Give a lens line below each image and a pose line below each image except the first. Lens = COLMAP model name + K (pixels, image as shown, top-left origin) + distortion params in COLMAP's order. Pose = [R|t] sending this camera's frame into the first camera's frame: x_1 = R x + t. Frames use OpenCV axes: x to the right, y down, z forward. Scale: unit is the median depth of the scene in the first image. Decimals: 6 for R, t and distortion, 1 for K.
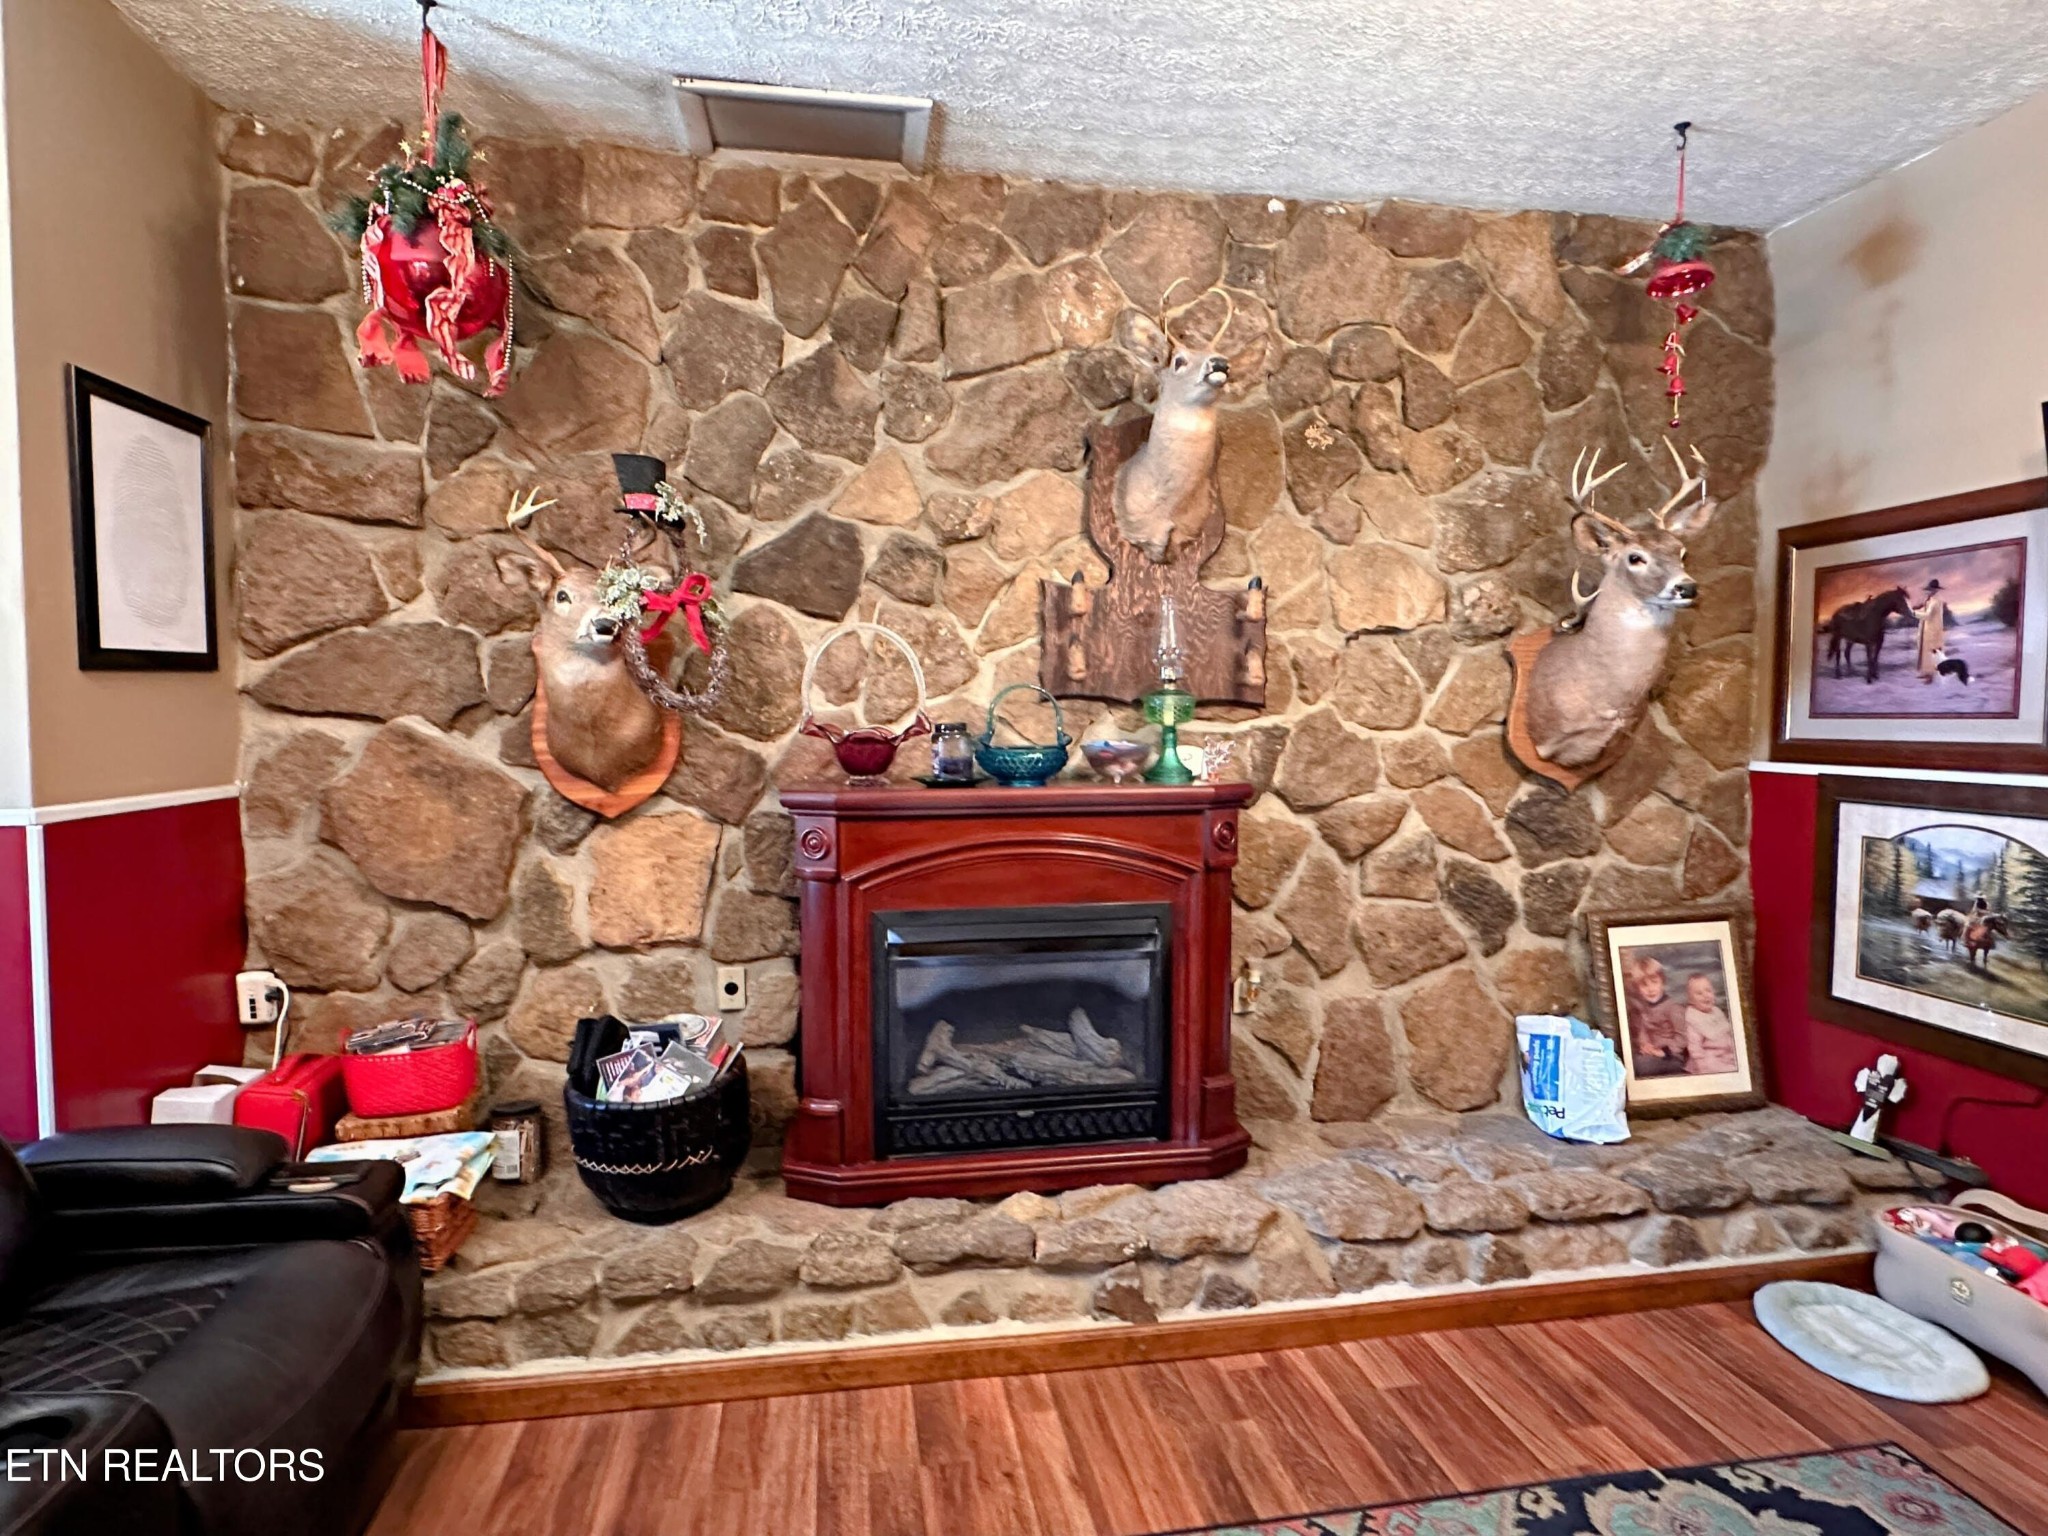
lens RADIAL K [[1121.9, 0, 1023.0], [0, 1121.9, 774.5], [0, 0, 1]] dist [-0.003632, 0.001619]
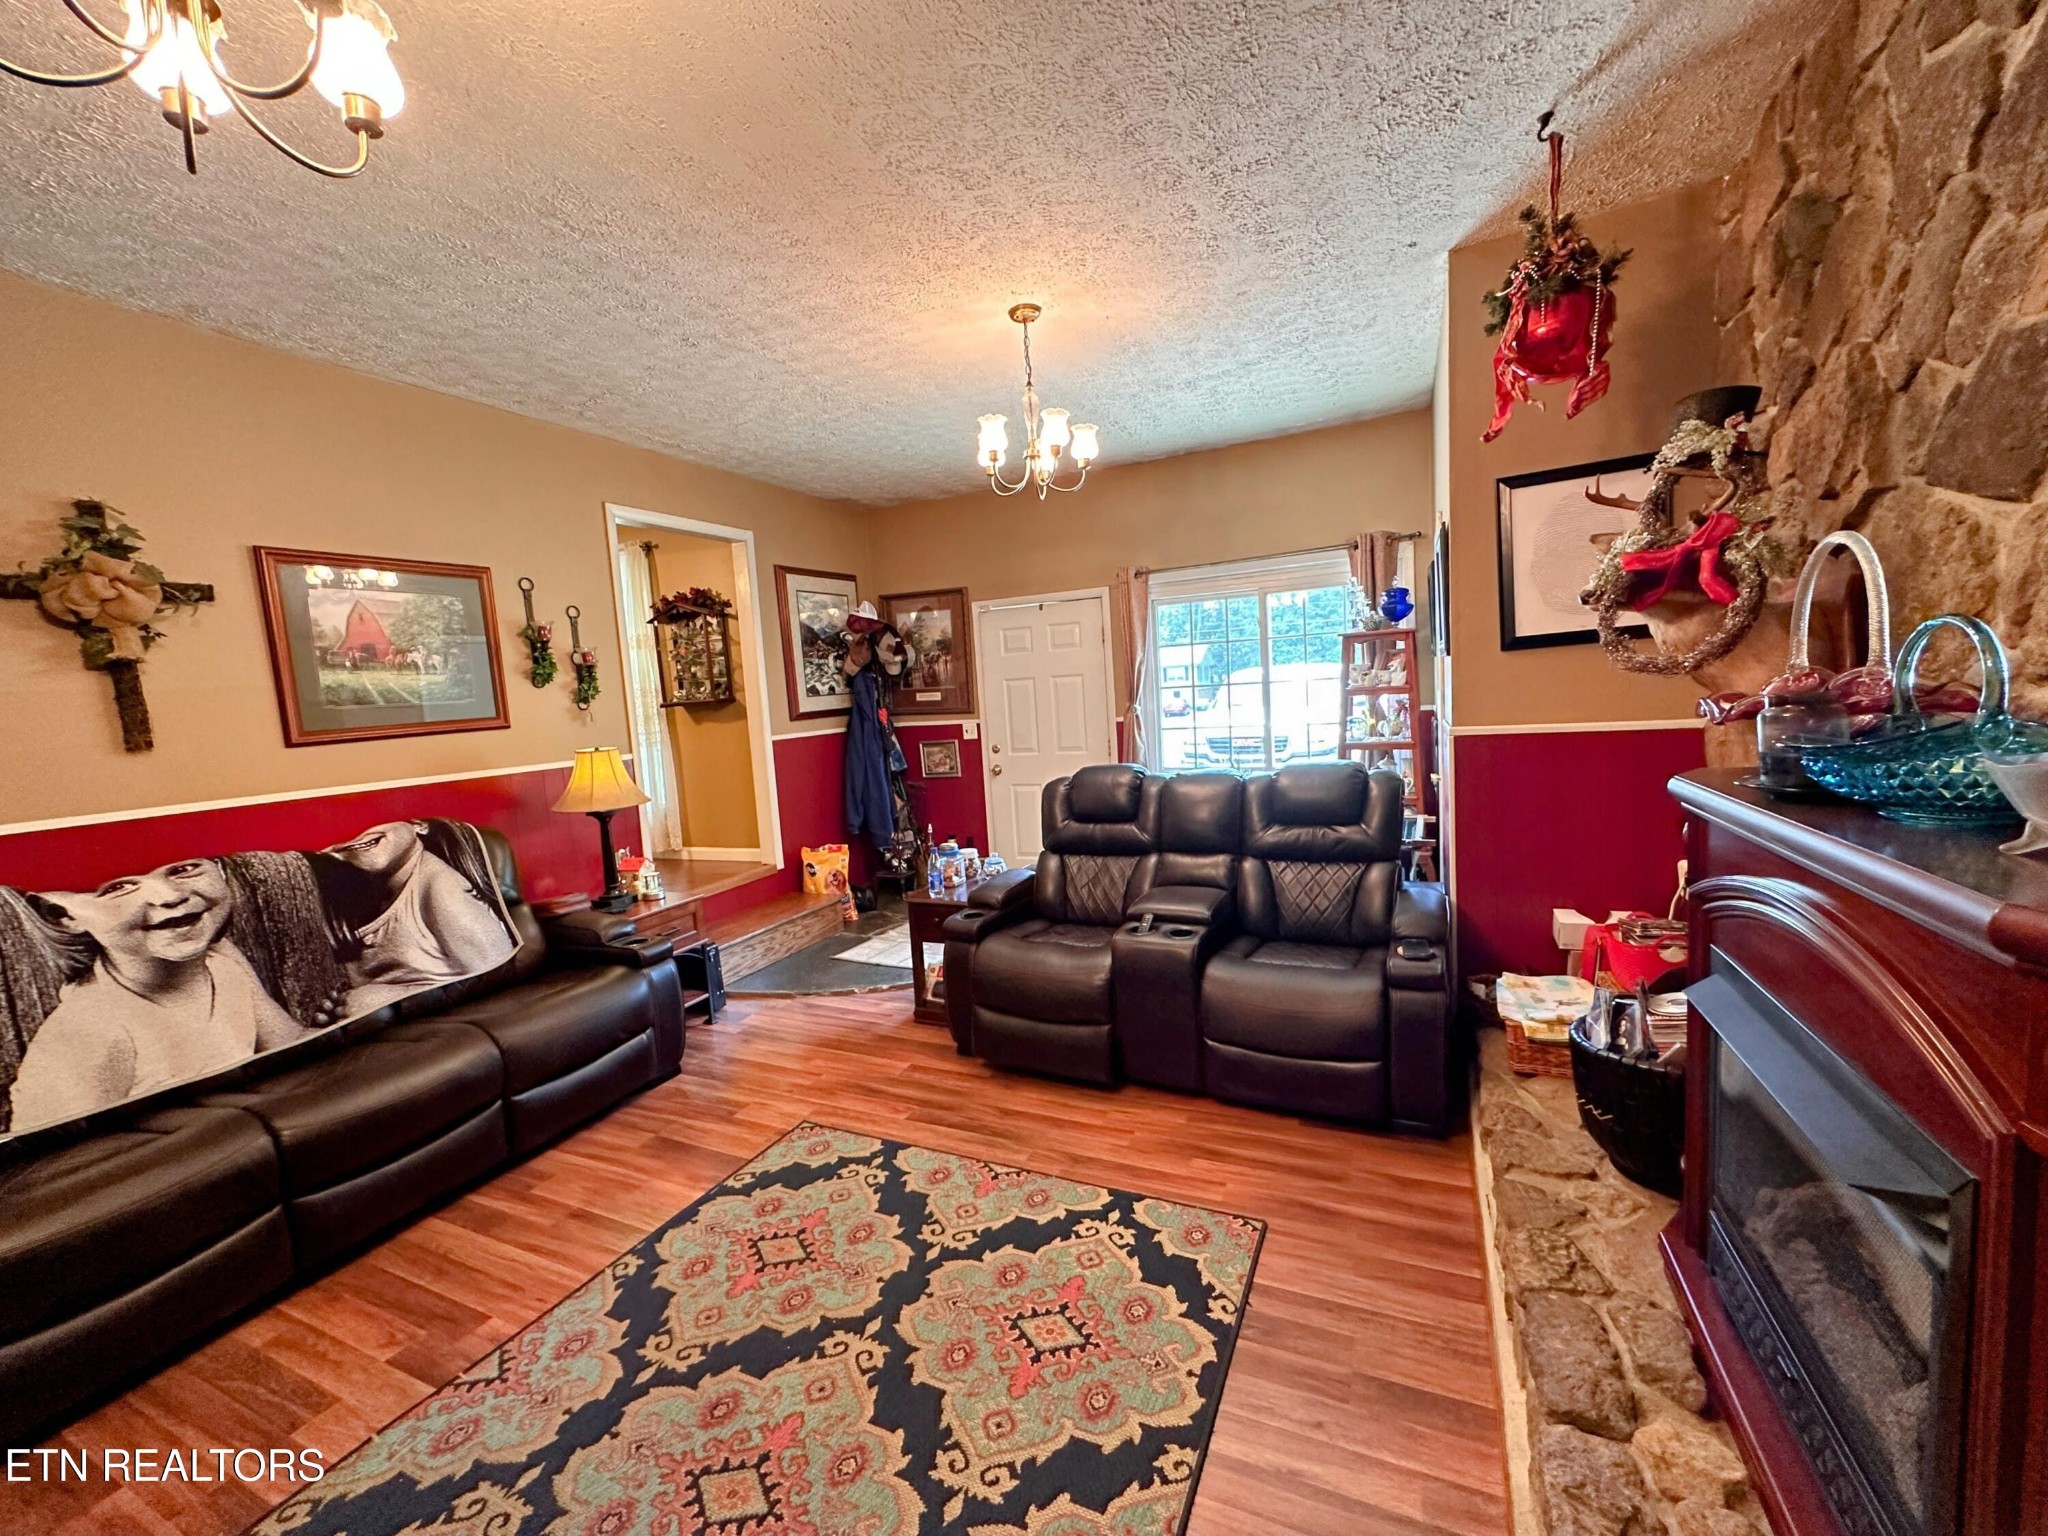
lens RADIAL K [[816.0, 0, 1023.4], [0, 816.0, 768.1], [0, 0, 1]] dist [-0.002701, 0.000517]
pose [[-0.565757, 0.112401, -0.816875, 0.495315], [0.017514, 0.992080, 0.124379, -0.061969], [0.824386, 0.056062, -0.563245, 0.825215]]
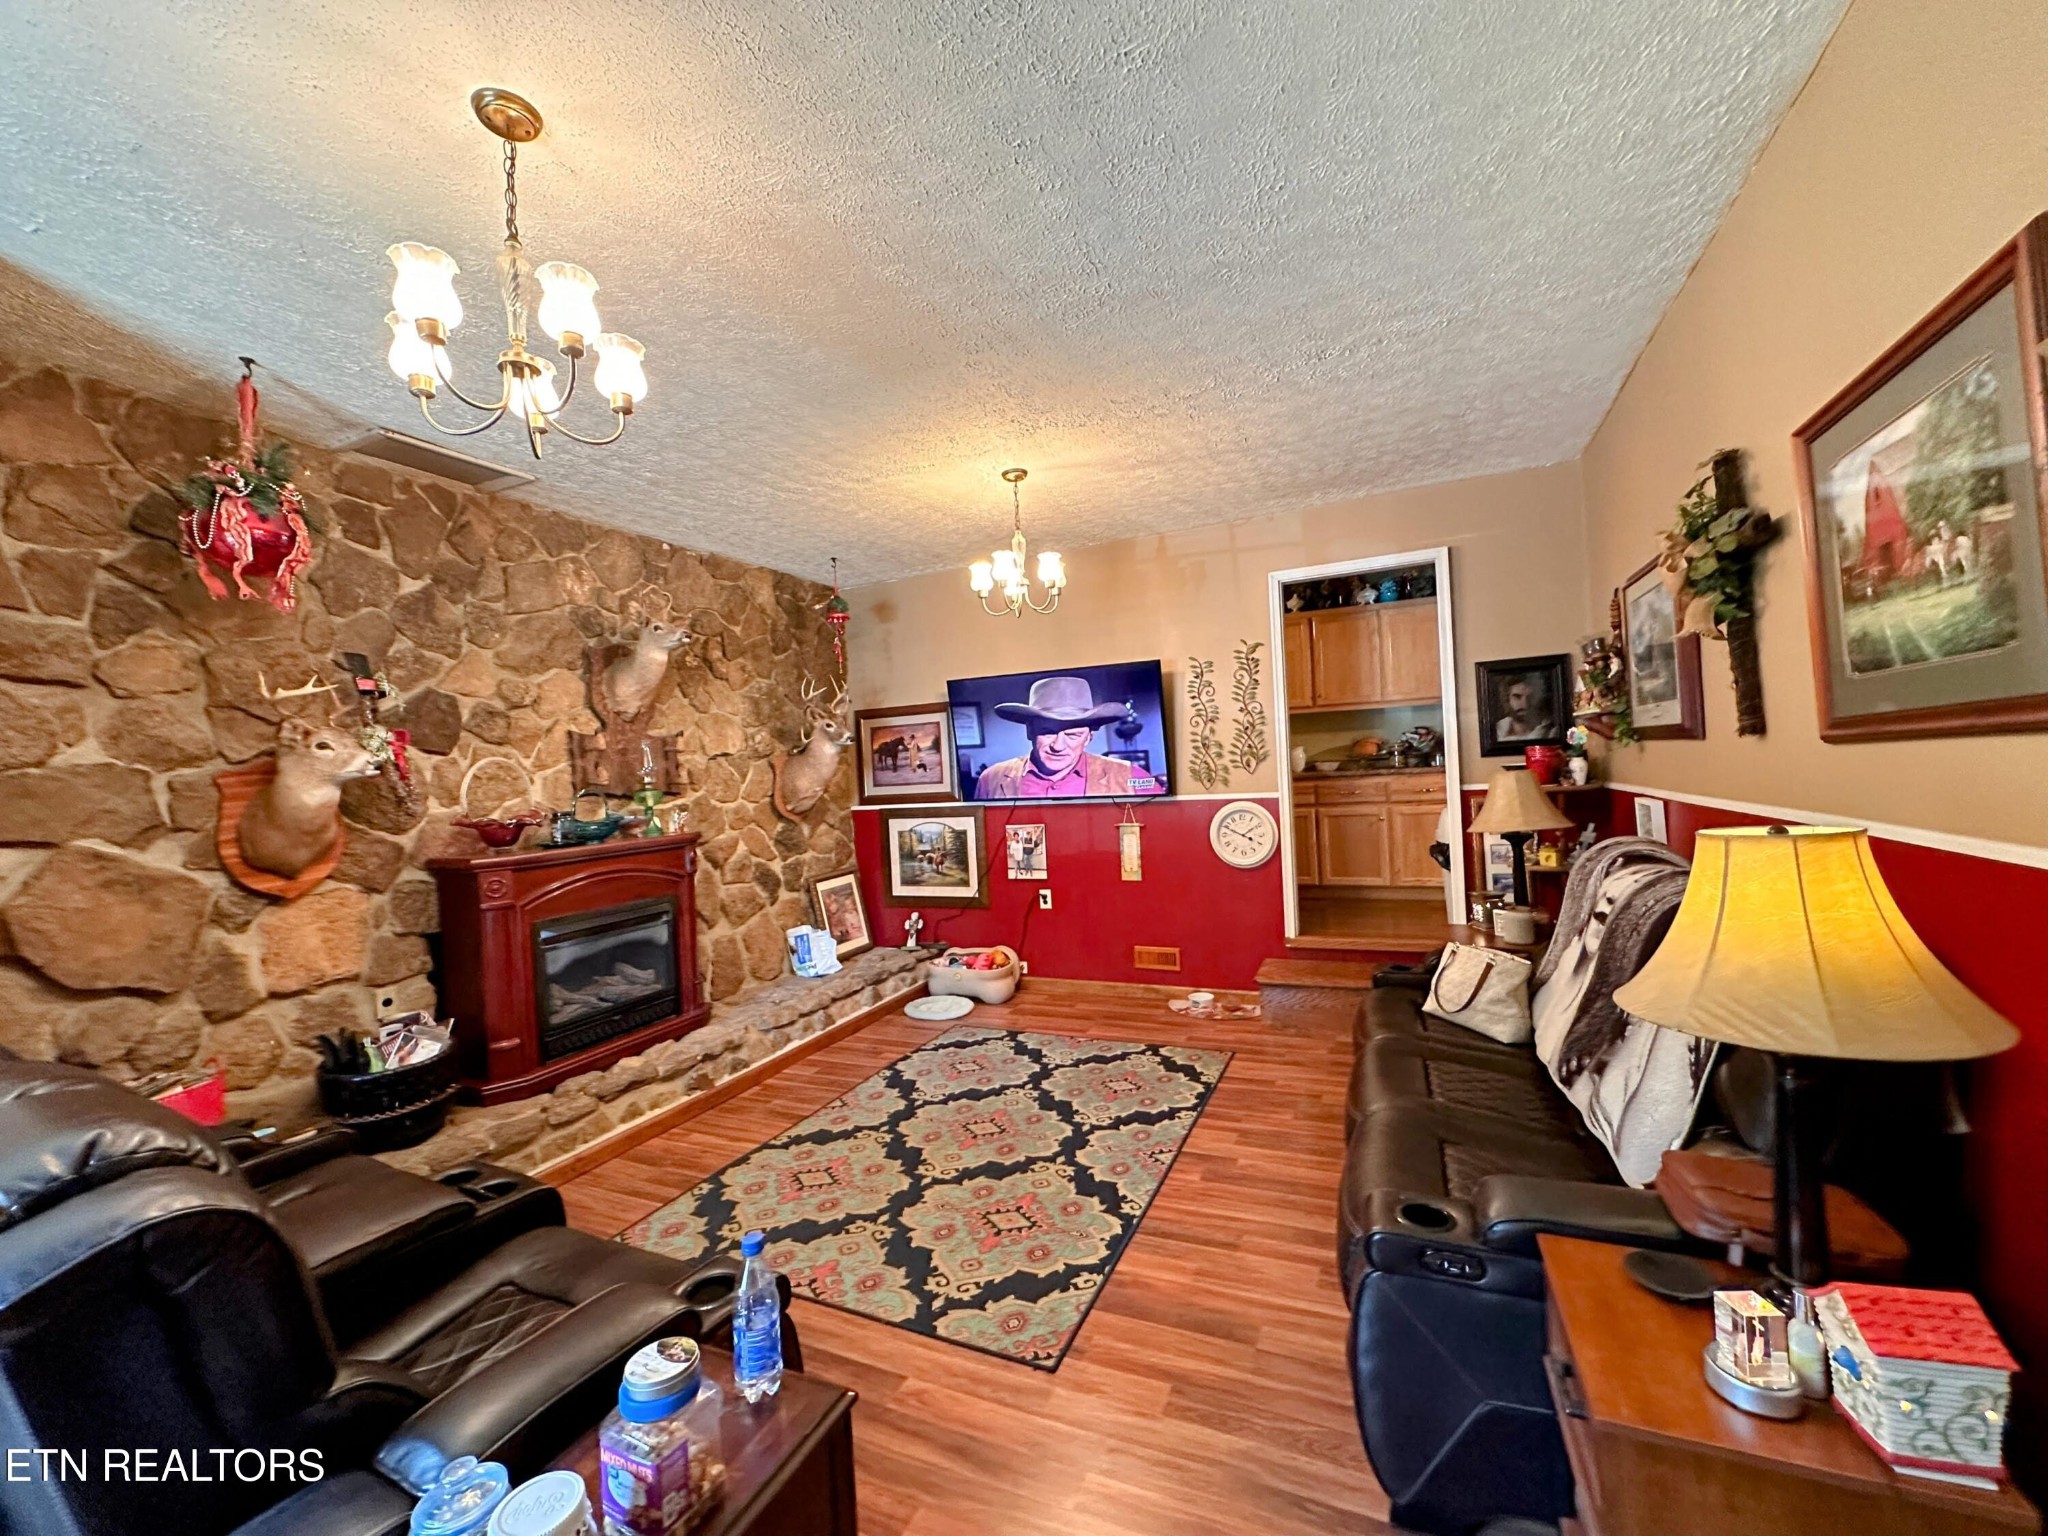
lens RADIAL K [[816.0, 0, 1023.4], [0, 816.0, 768.1], [0, 0, 1]] dist [-0.002701, 0.000517]
pose [[0.563806, -0.028780, 0.825405, -0.667230], [0.098477, 0.994606, -0.032587, 0.000065], [-0.820015, 0.099656, 0.563599, -0.331405]]
